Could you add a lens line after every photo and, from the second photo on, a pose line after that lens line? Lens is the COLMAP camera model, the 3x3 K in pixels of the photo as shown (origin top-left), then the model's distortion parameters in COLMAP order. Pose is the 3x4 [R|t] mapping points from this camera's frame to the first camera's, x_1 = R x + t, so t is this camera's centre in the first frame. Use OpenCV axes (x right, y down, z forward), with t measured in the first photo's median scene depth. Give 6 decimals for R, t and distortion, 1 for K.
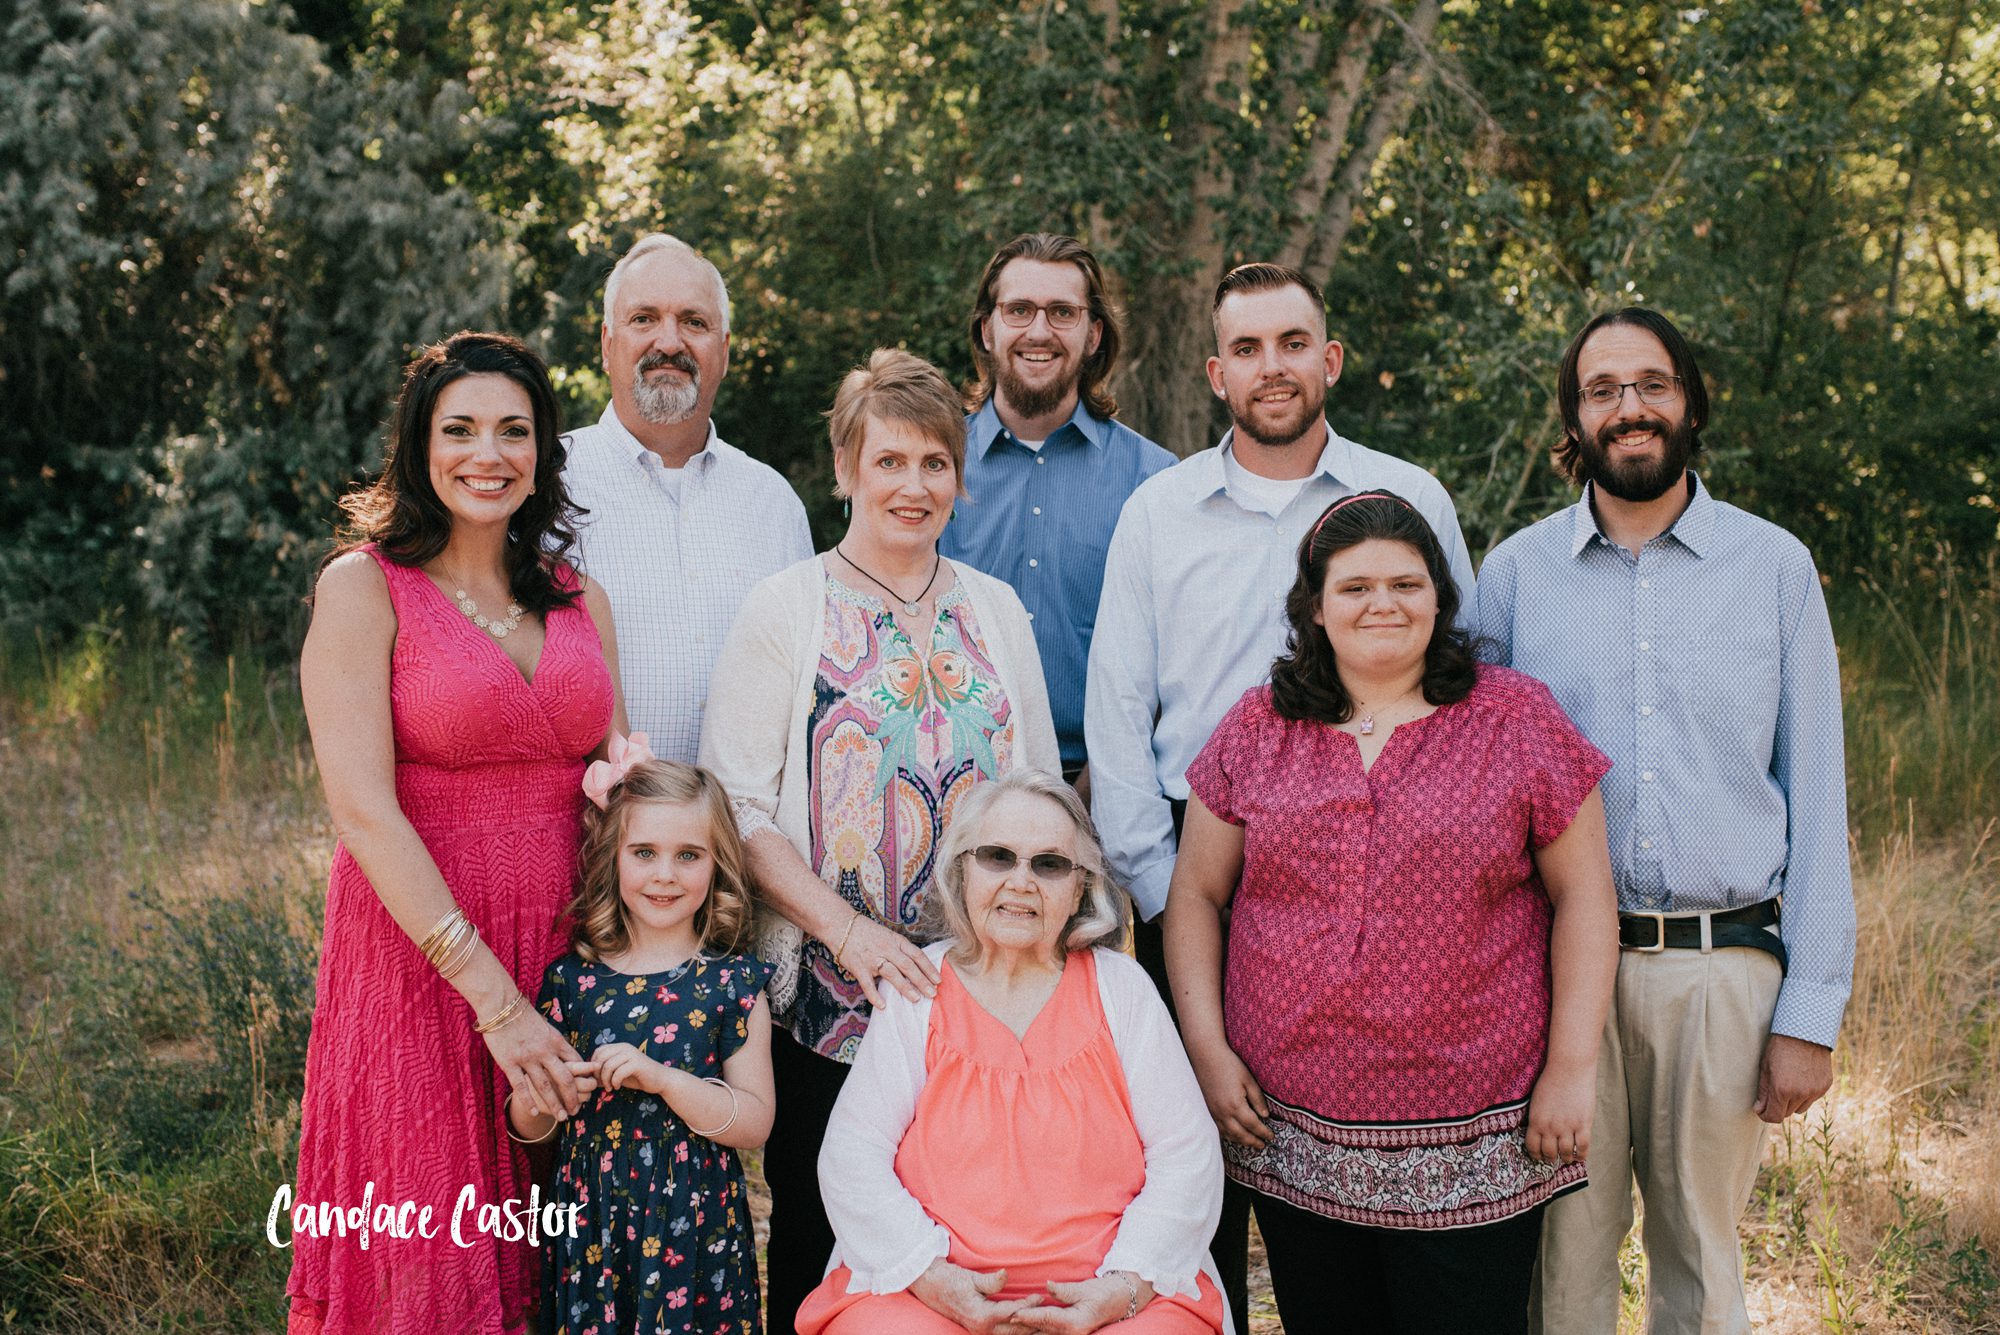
lens RADIAL K [[2149.4, 0, 1056.4], [0, 2149.4, 598.9], [0, 0, 1]] dist [-0.075736, 0.092024]
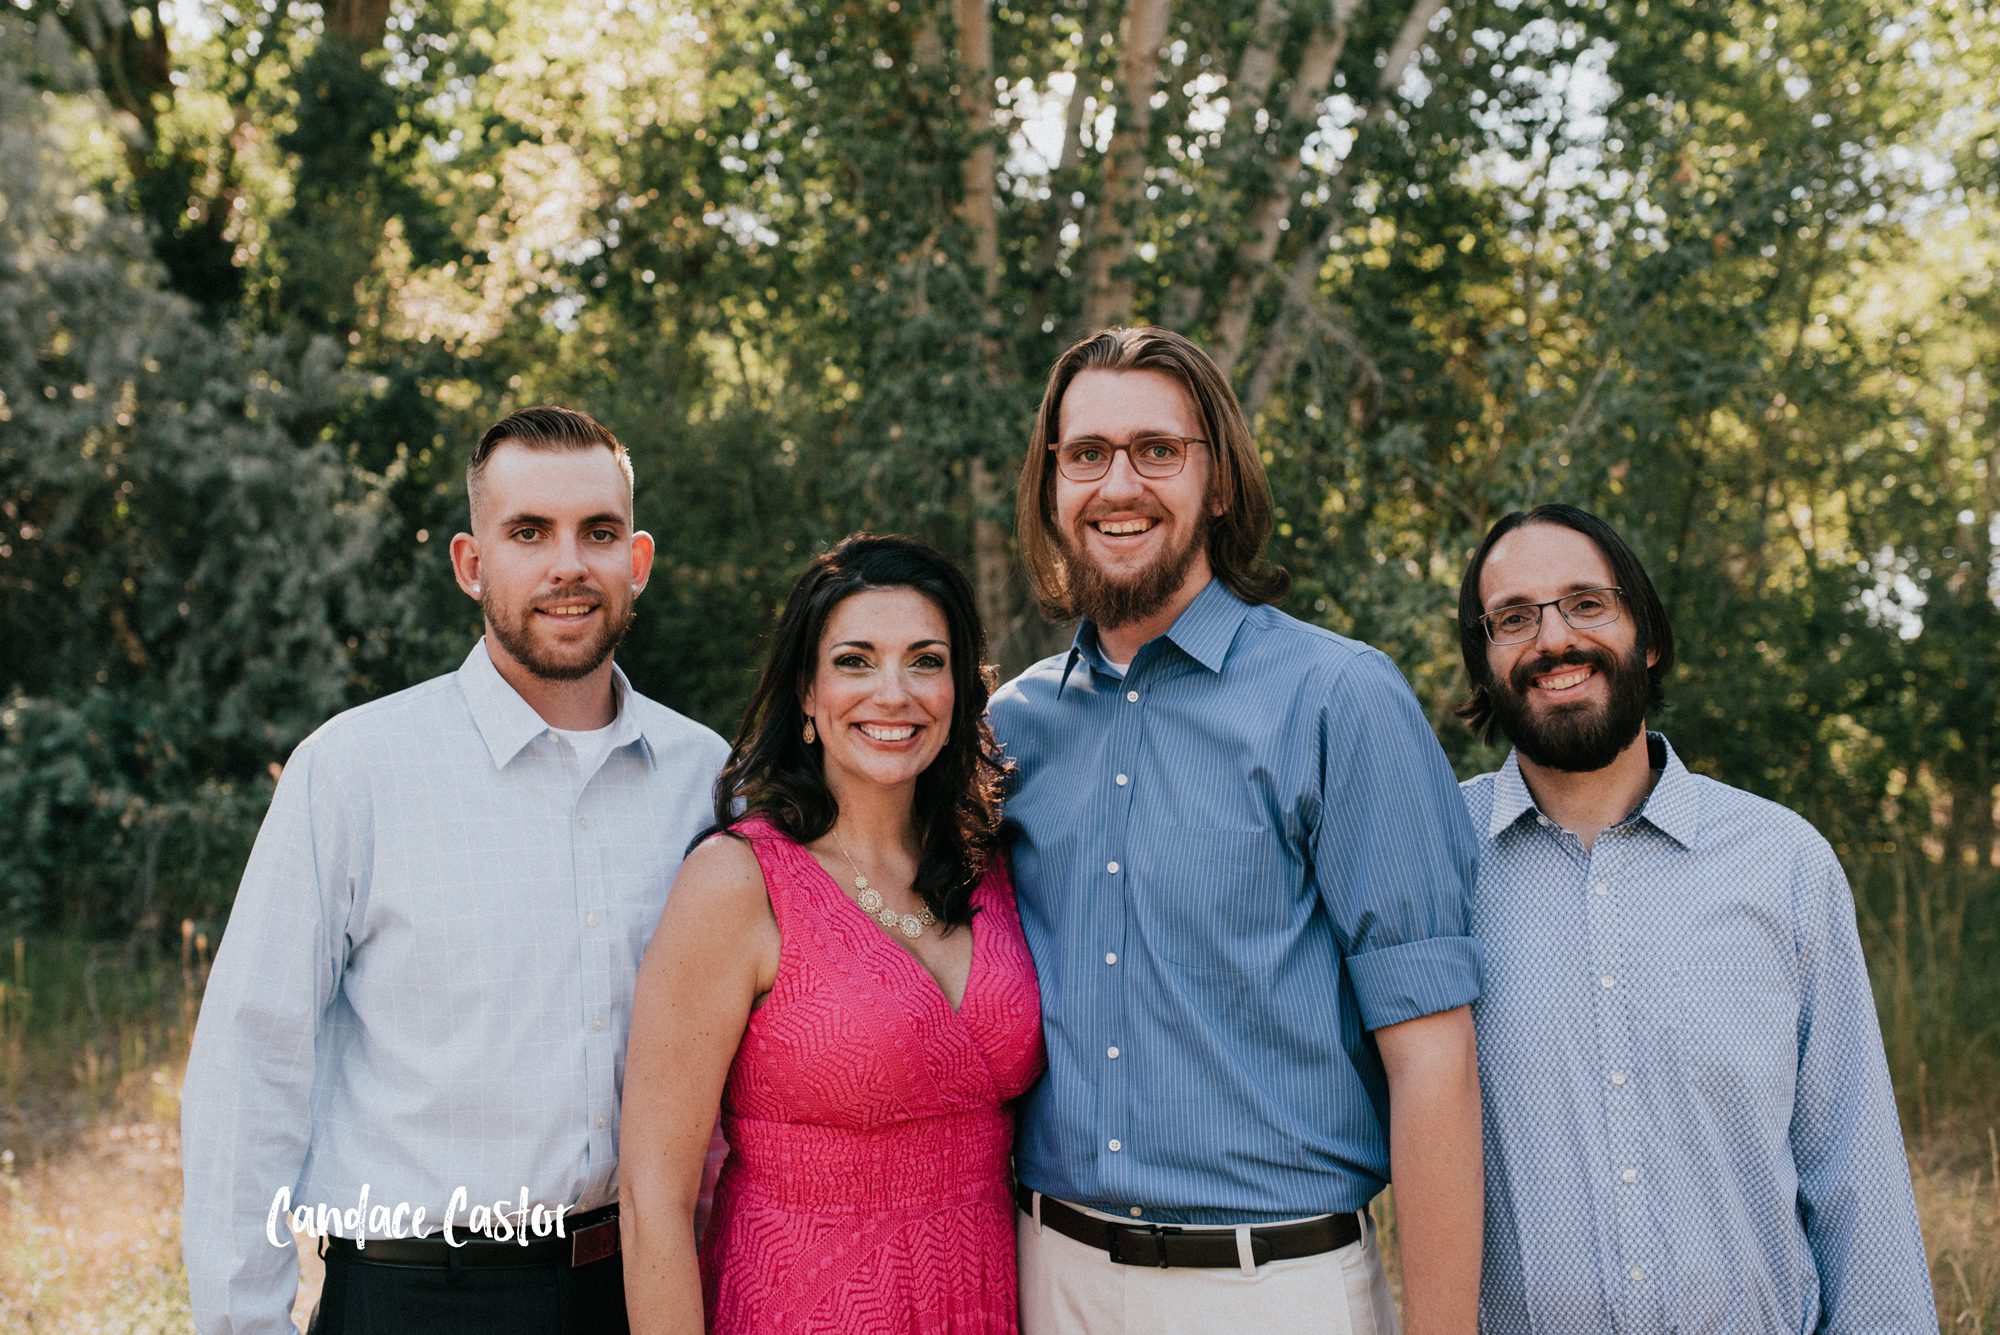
lens RADIAL K [[2053.7, 0, 993.5], [0, 2053.7, 648.7], [0, 0, 1]] dist [-0.088392, 0.134562]
pose [[0.999594, -0.004560, 0.028111, -0.000753], [0.007351, 0.994963, -0.099976, -0.003770], [-0.027514, 0.100142, 0.994593, 0.076442]]
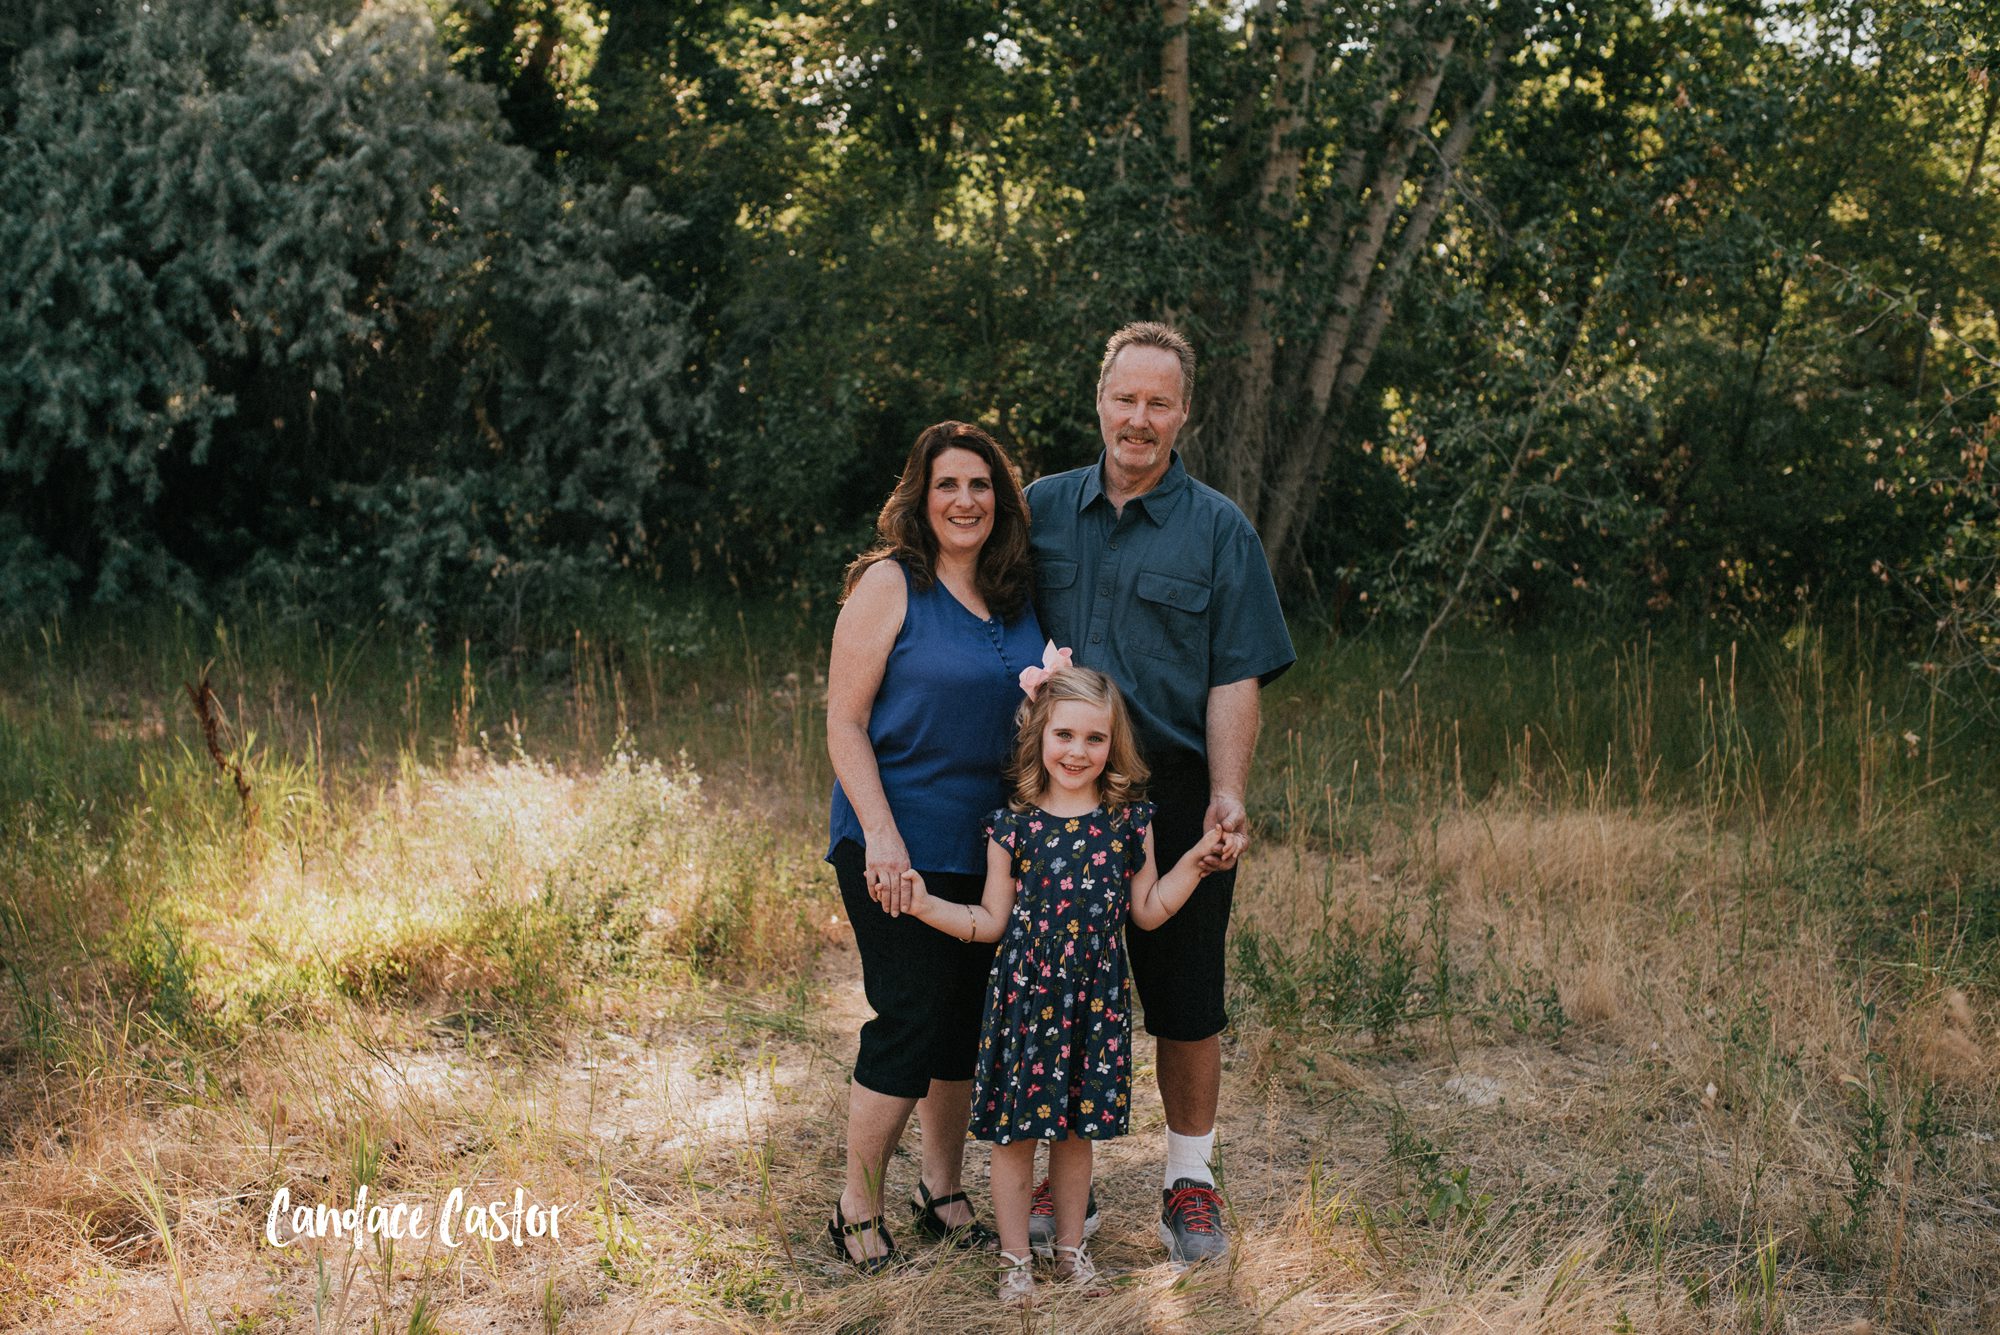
lens RADIAL K [[2024.0, 0, 1000.0], [0, 2024.0, 667.5], [0, 0, 1]] dist [-0.081177, 0.107436]
pose [[0.995535, 0.026274, -0.090659, 0.034000], [-0.025182, 0.999596, 0.013167, 0.010839], [0.090969, -0.010826, 0.995795, -0.131708]]
